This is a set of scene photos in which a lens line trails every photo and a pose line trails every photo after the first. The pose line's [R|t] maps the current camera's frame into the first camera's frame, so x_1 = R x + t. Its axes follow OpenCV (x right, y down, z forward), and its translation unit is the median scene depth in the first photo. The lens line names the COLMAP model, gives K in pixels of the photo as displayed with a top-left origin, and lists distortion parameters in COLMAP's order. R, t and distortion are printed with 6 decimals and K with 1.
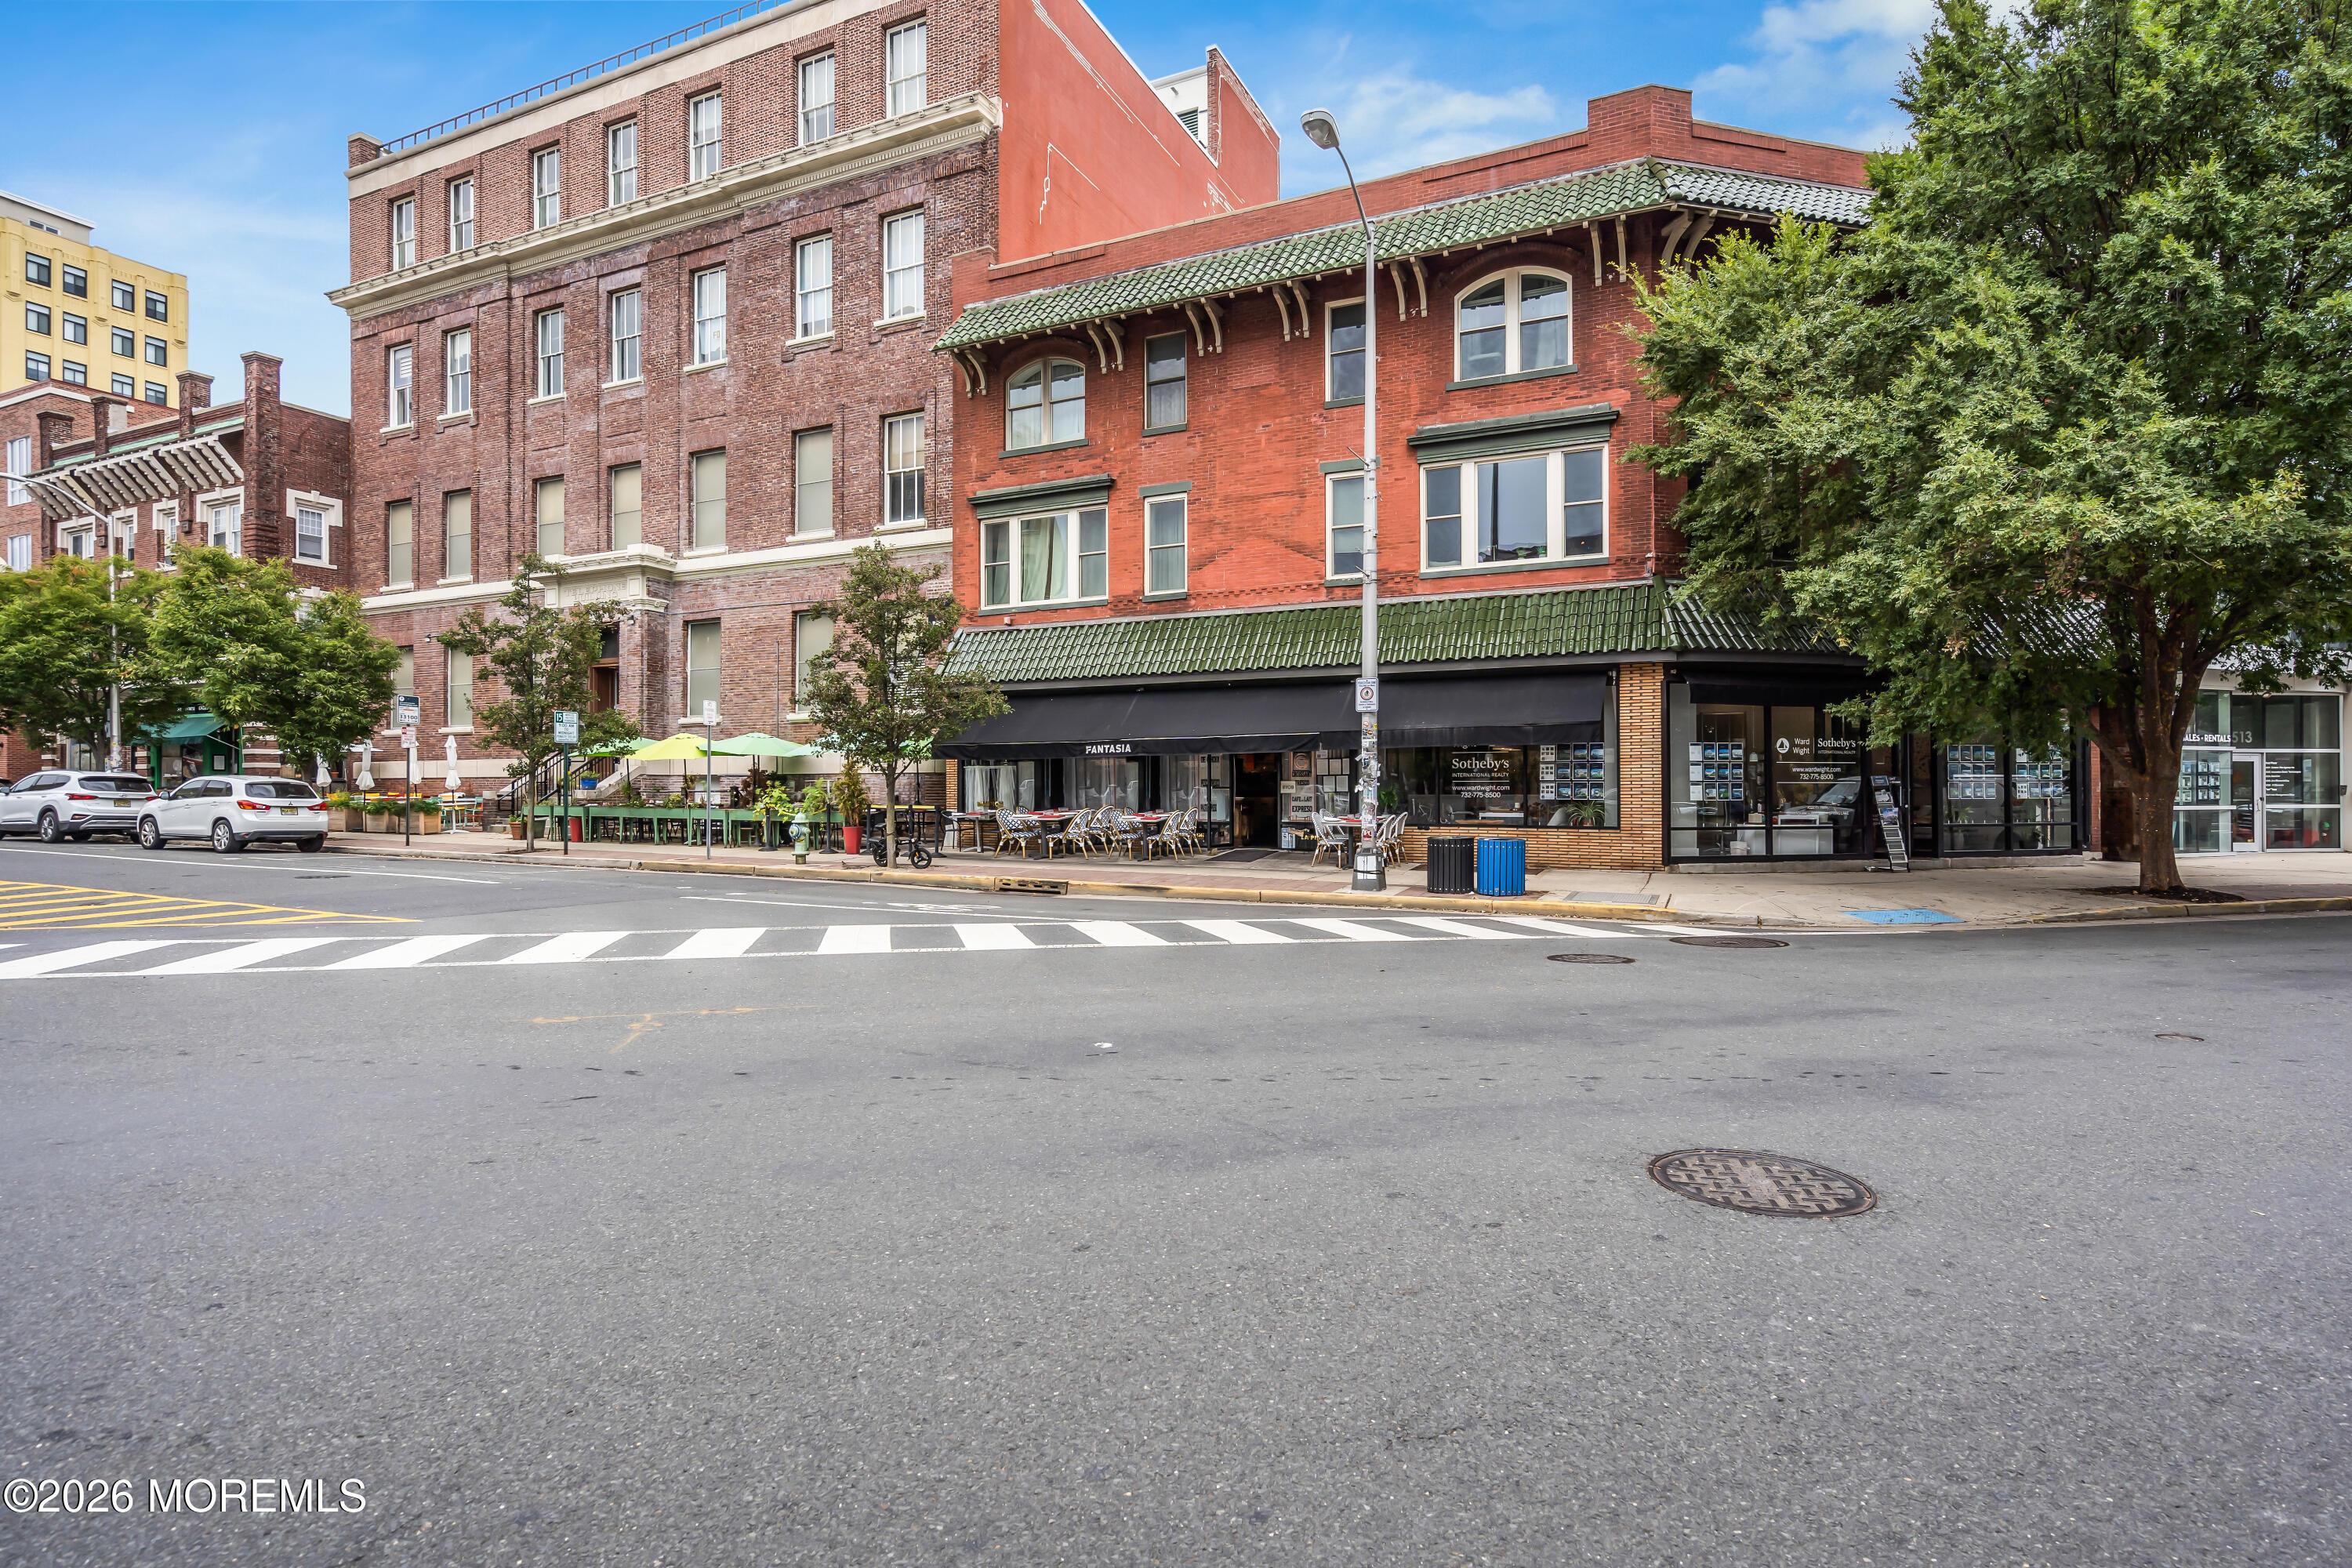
lens RADIAL K [[1173.5, 0, 1169.4], [0, 1173.5, 779.9], [0, 0, 1]] dist [-0.000187, 0.000003]
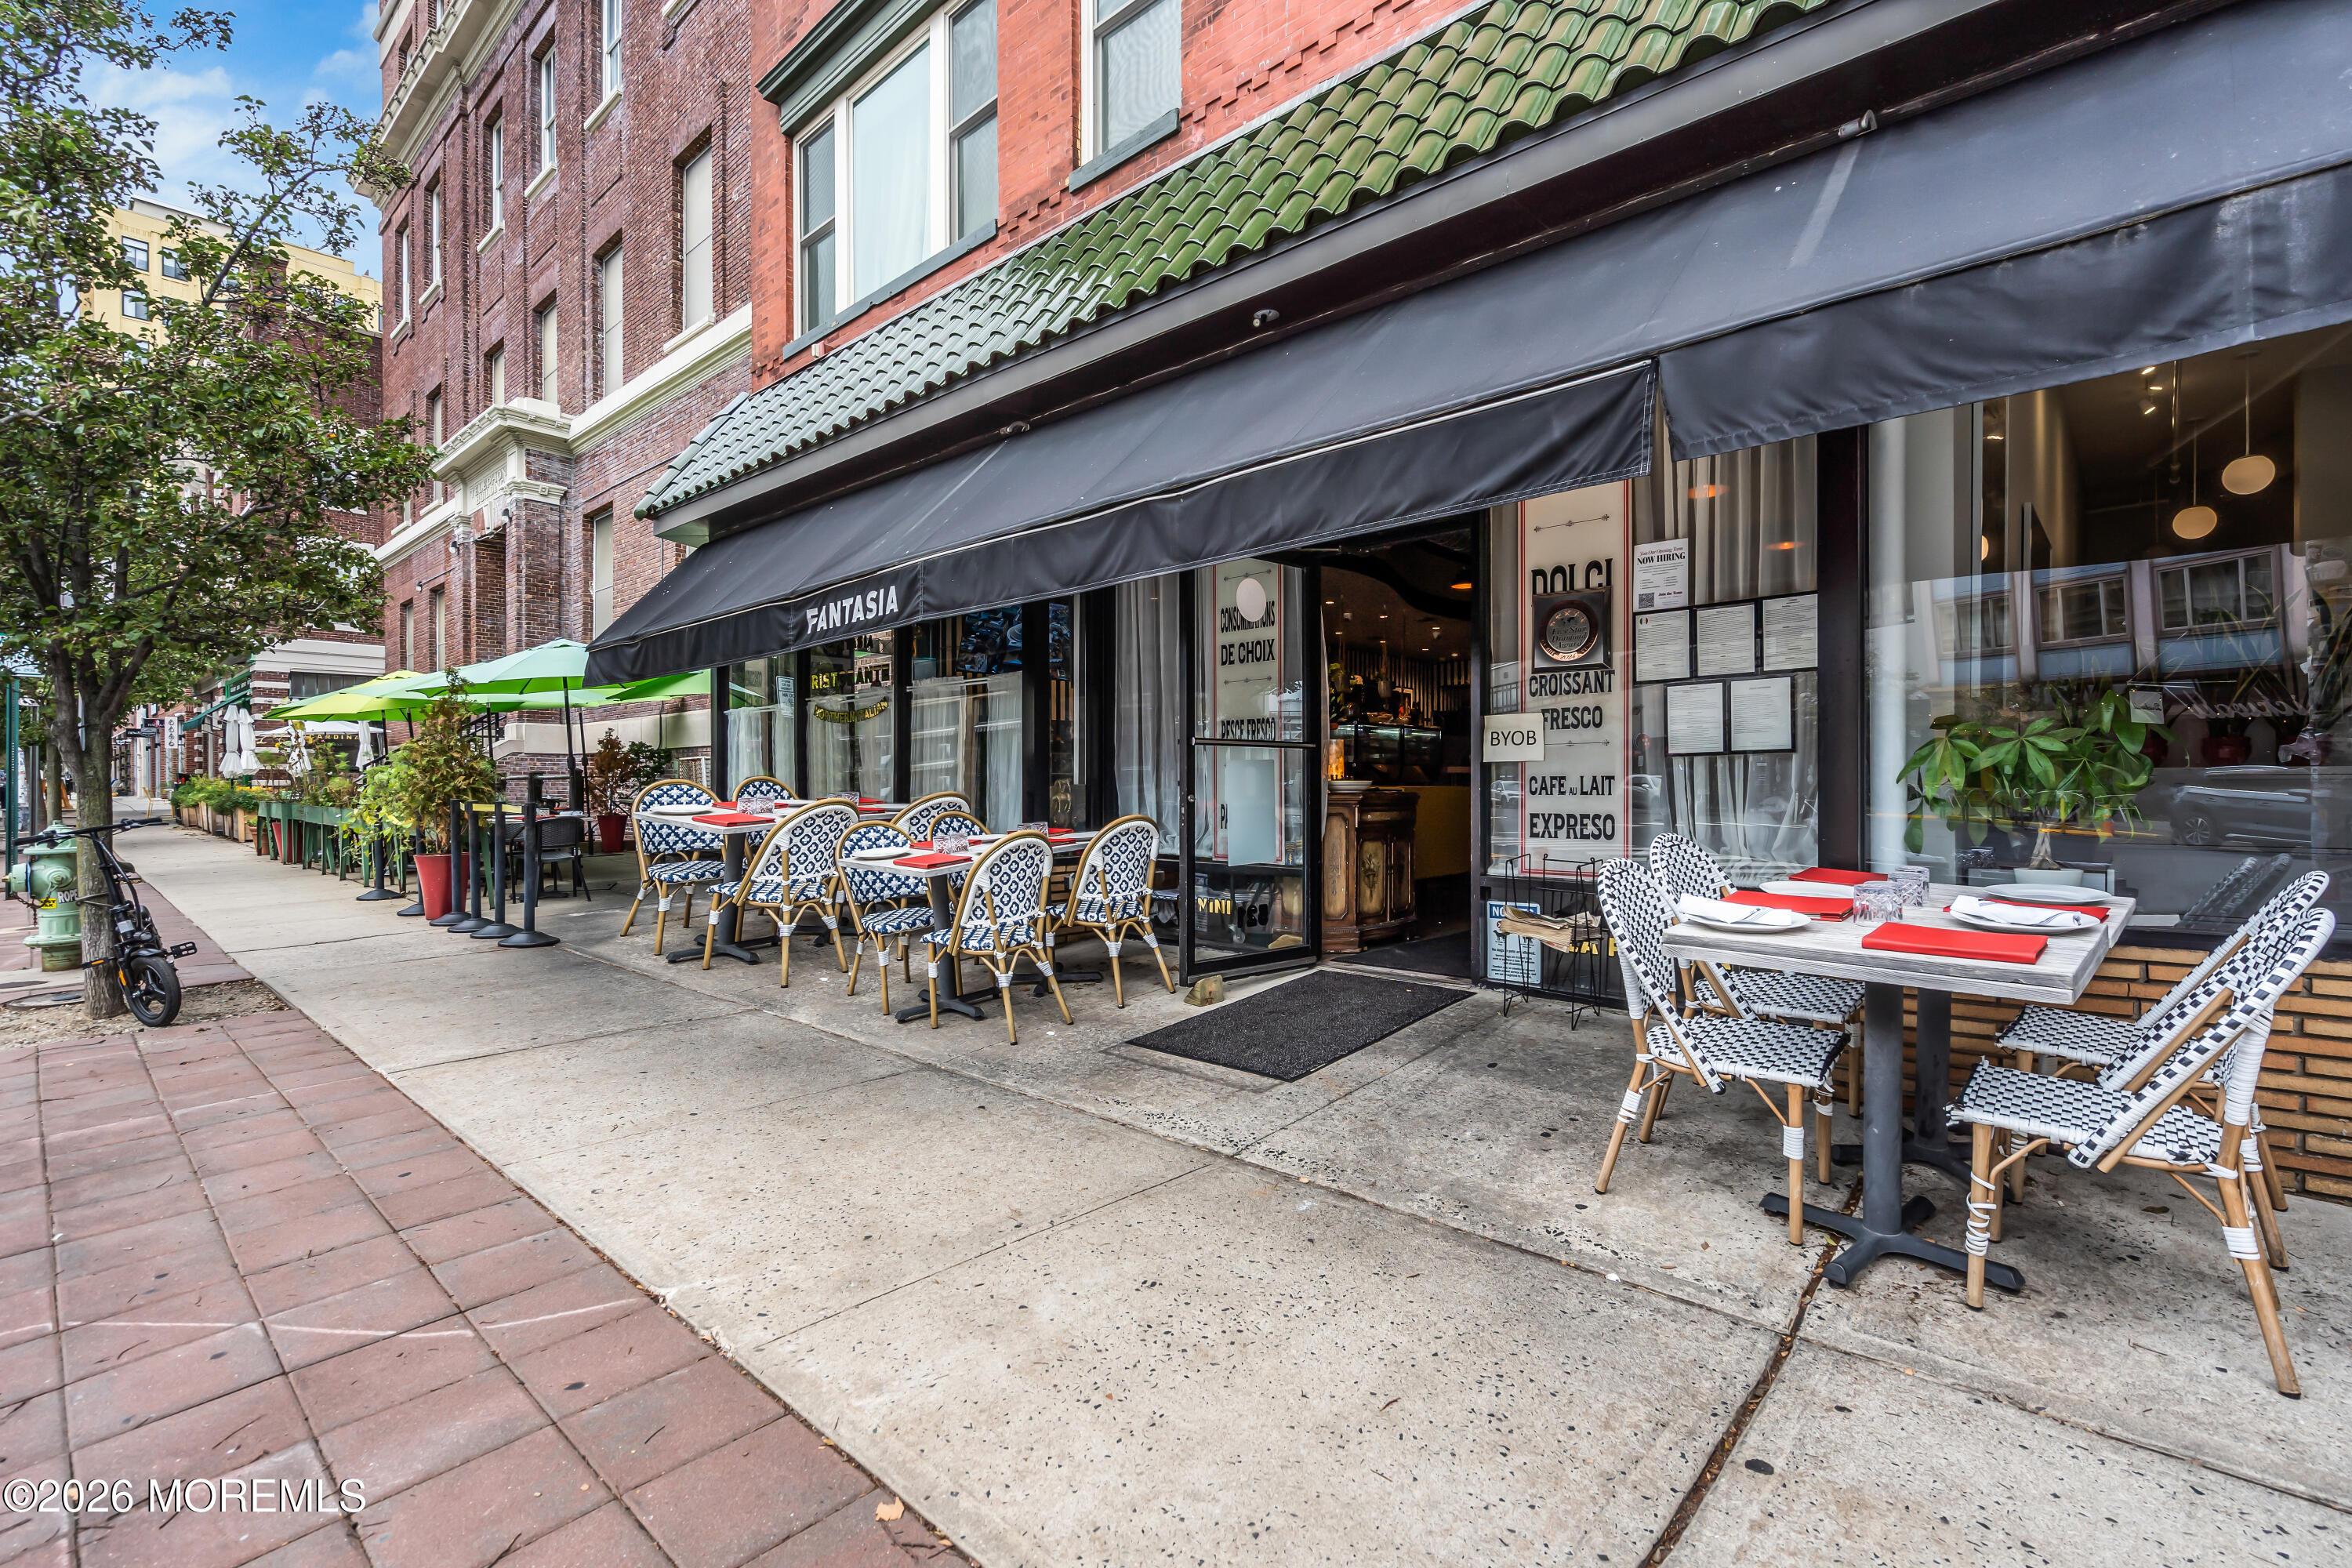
lens RADIAL K [[1065.0, 0, 1183.3], [0, 1065.0, 785.4], [0, 0, 1]] dist [-0.001018, -0.000402]
pose [[0.959079, 0.000637, -0.283137, 0.094194], [0.000260, 0.999995, 0.003129, 0.015388], [0.283137, -0.003074, 0.959074, 0.734061]]
